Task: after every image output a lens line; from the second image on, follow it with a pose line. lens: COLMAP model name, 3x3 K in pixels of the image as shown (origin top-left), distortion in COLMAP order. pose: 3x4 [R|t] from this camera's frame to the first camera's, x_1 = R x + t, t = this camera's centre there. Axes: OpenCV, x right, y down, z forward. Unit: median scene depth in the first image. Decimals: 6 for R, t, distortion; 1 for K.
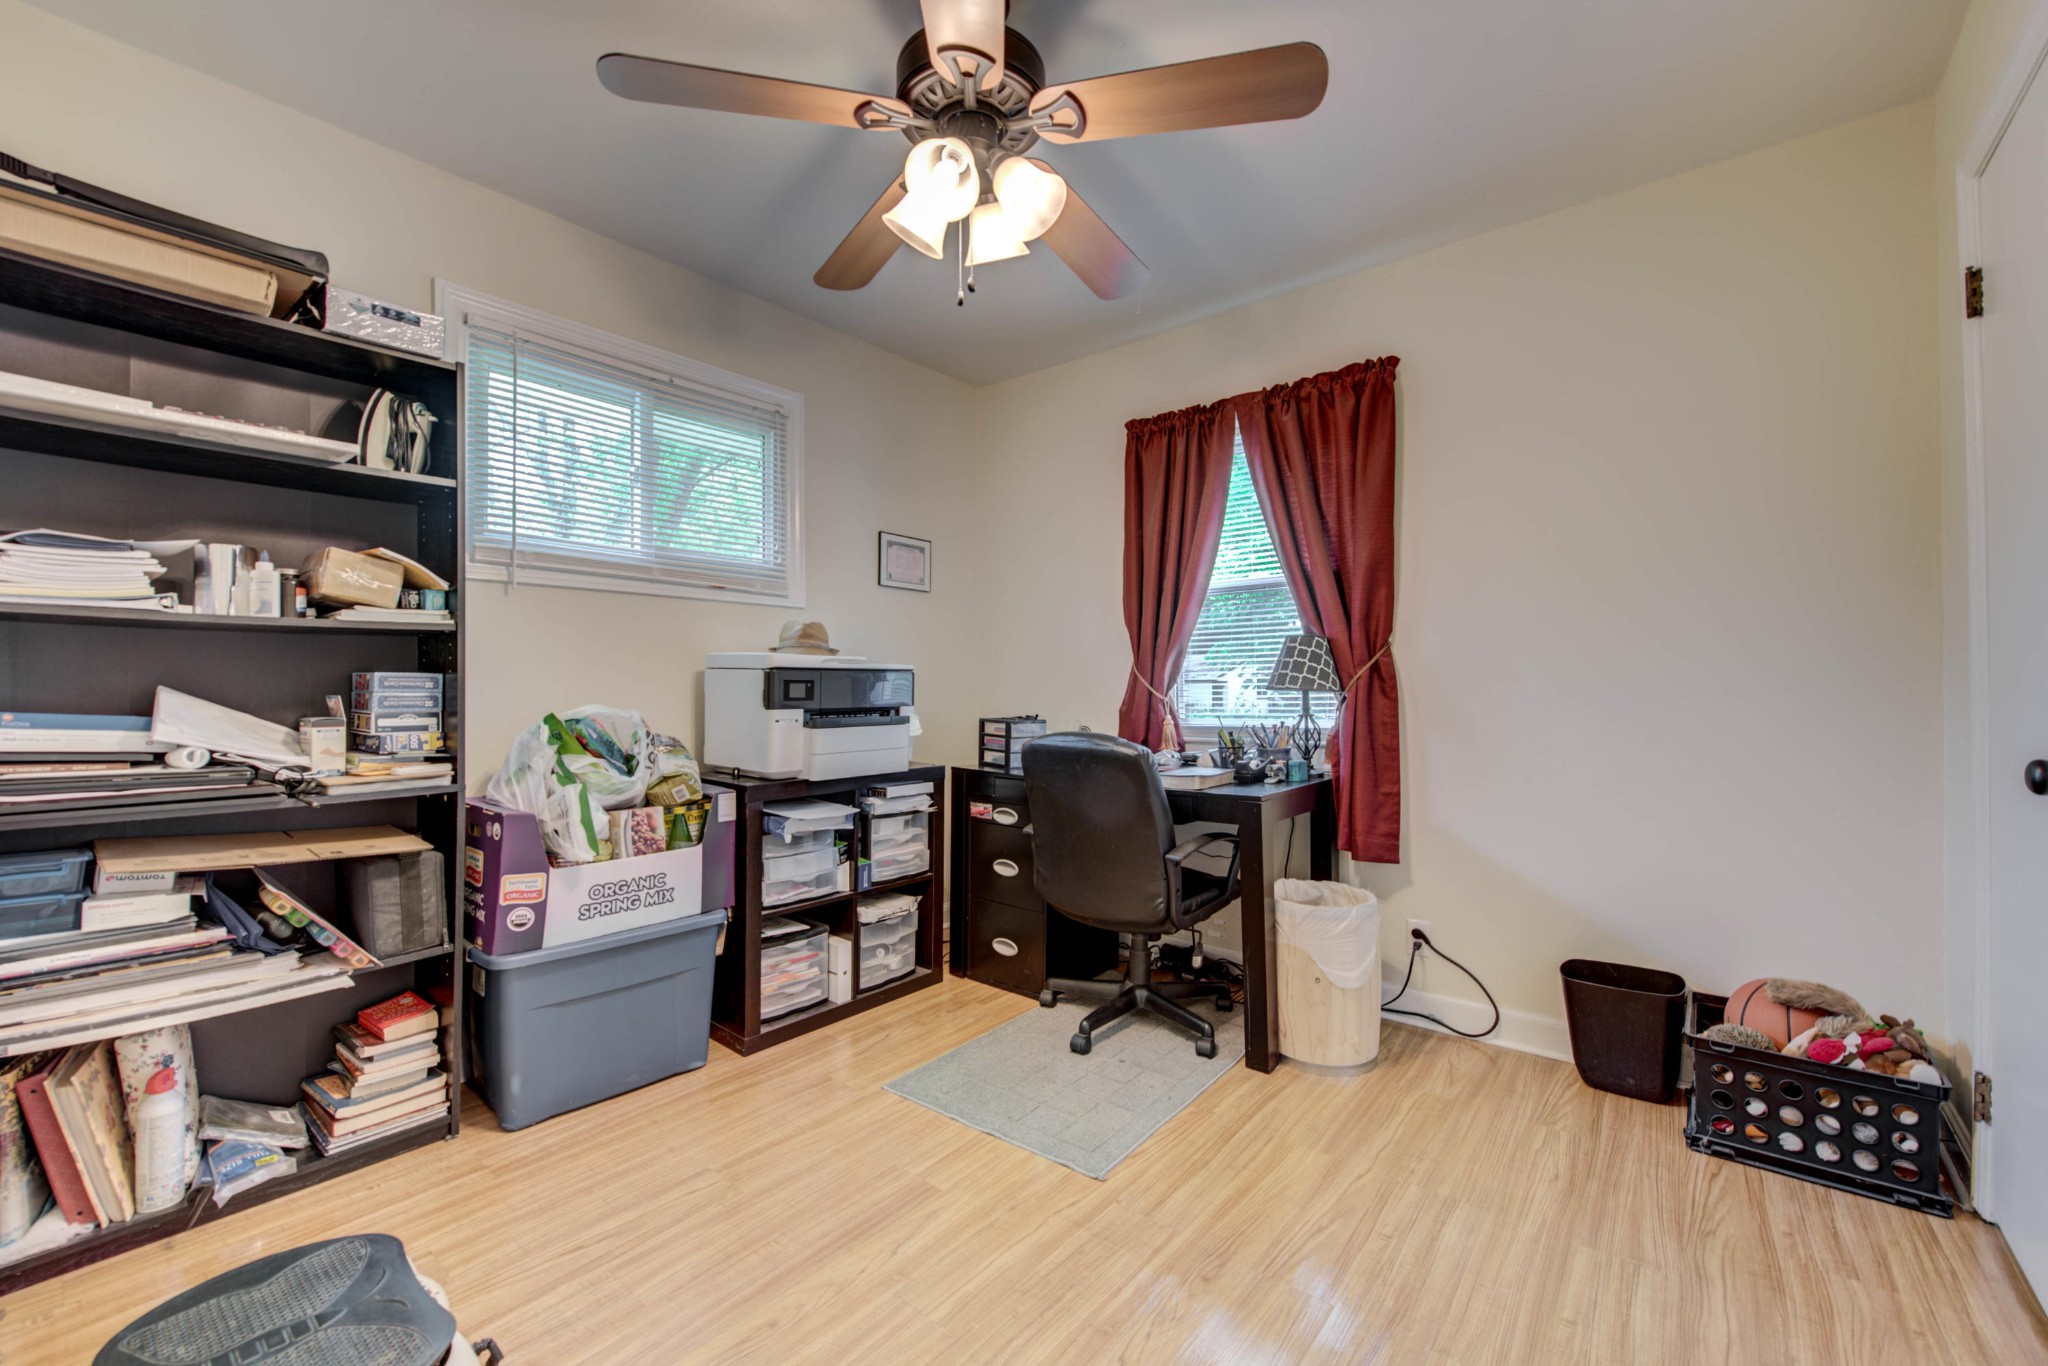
lens RADIAL K [[835.1, 0, 1033.8], [0, 835.1, 680.4], [0, 0, 1]] dist [0.000815, -0.001619]
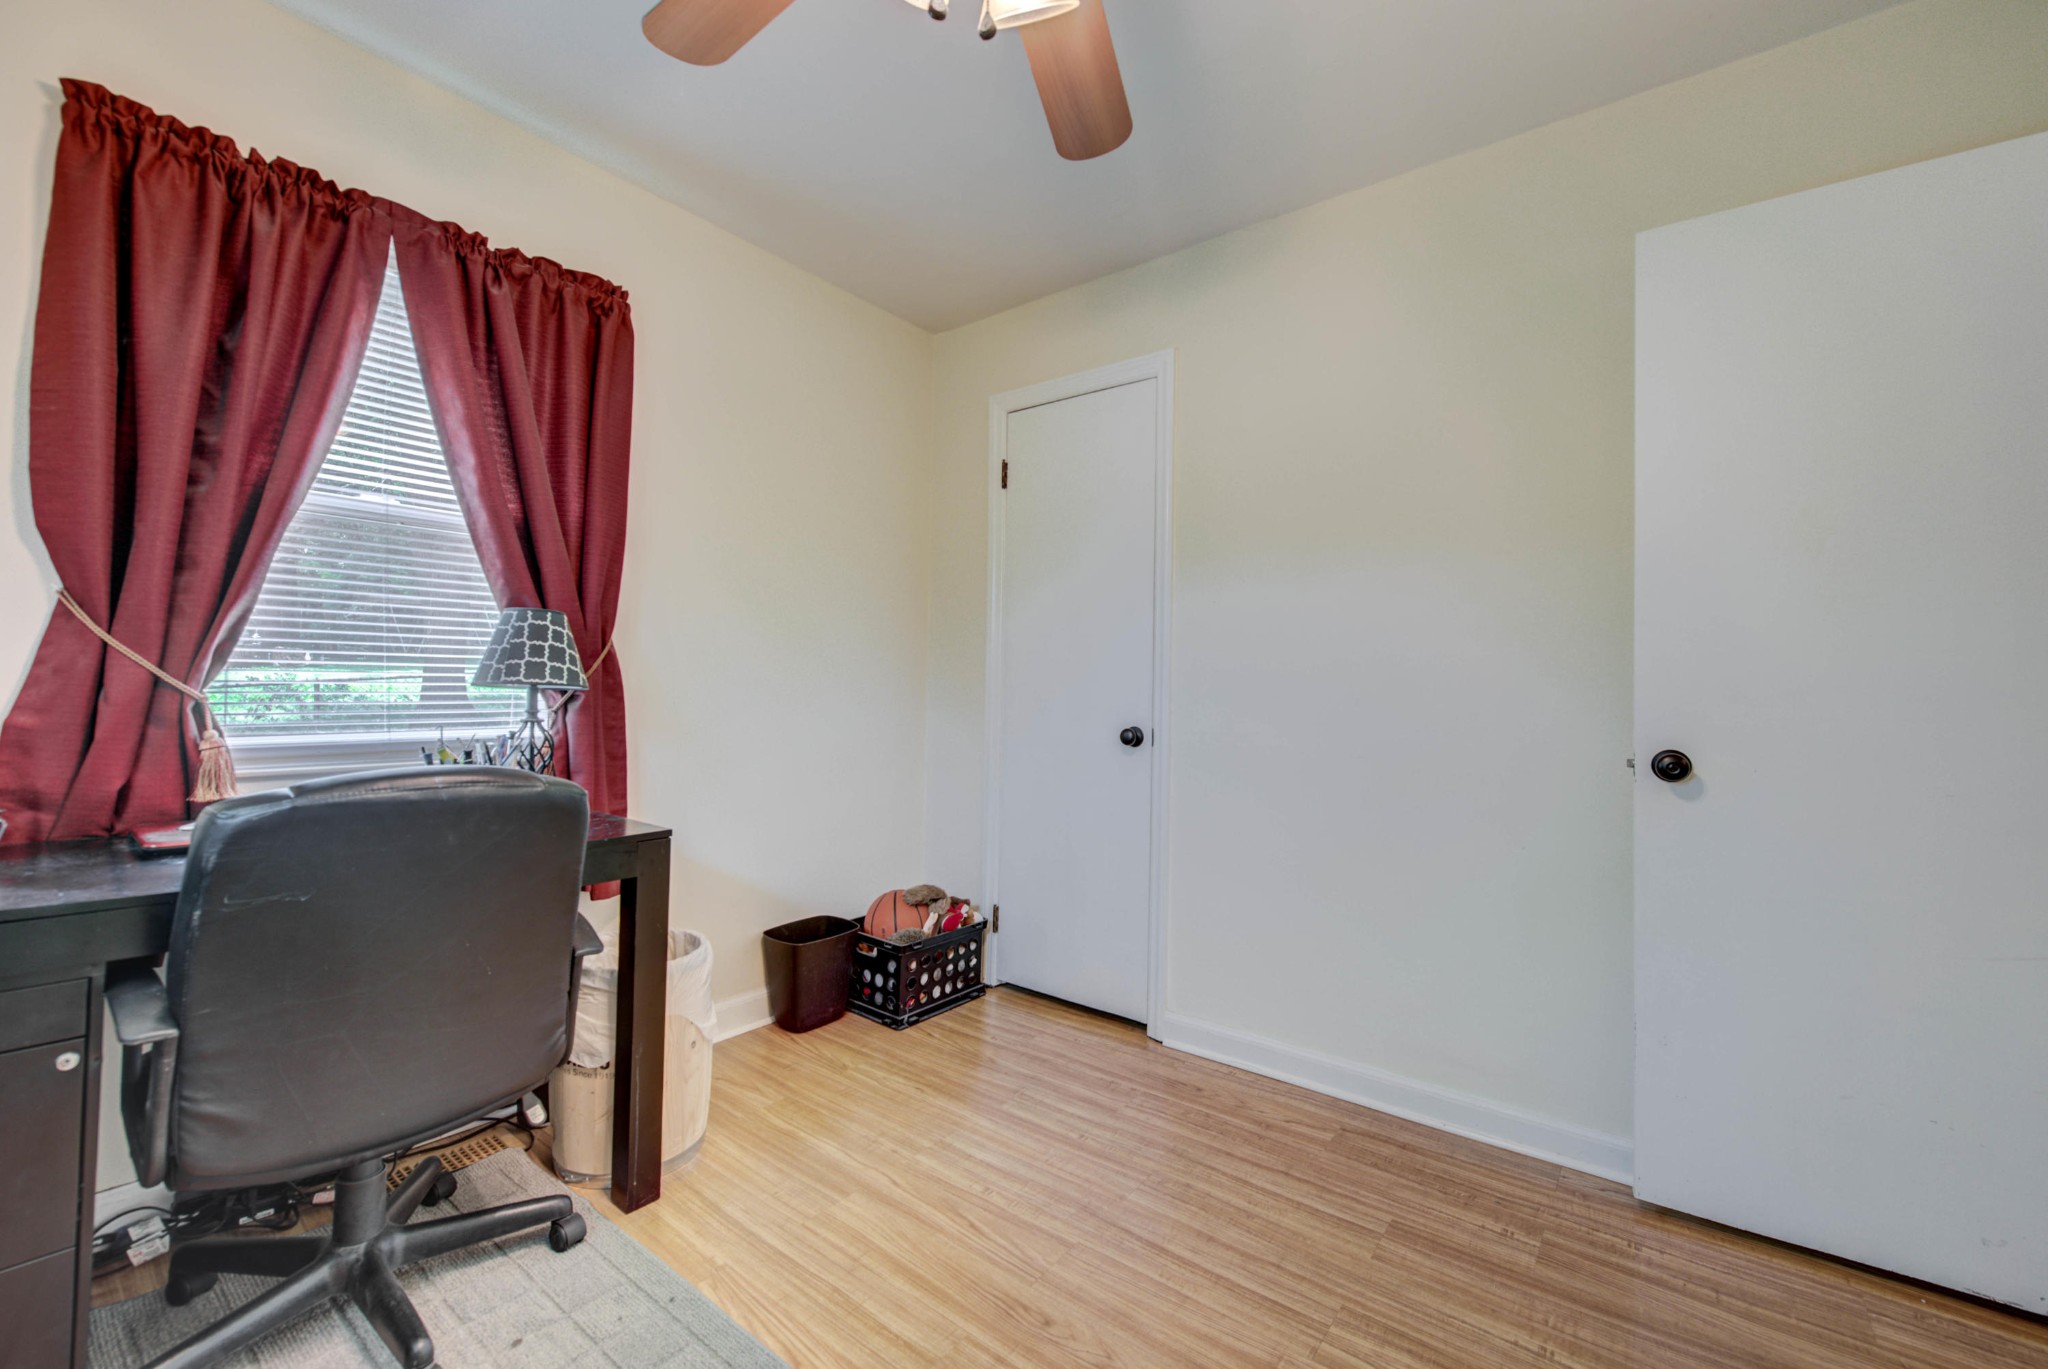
lens RADIAL K [[835.1, 0, 1033.8], [0, 835.1, 681.9], [0, 0, 1]] dist [0.000815, -0.001619]
pose [[-0.017129, 0.010686, 0.999796, -0.582043], [-0.033954, 0.999360, -0.011263, 0.002005], [-0.999277, -0.034140, -0.016755, 0.817961]]
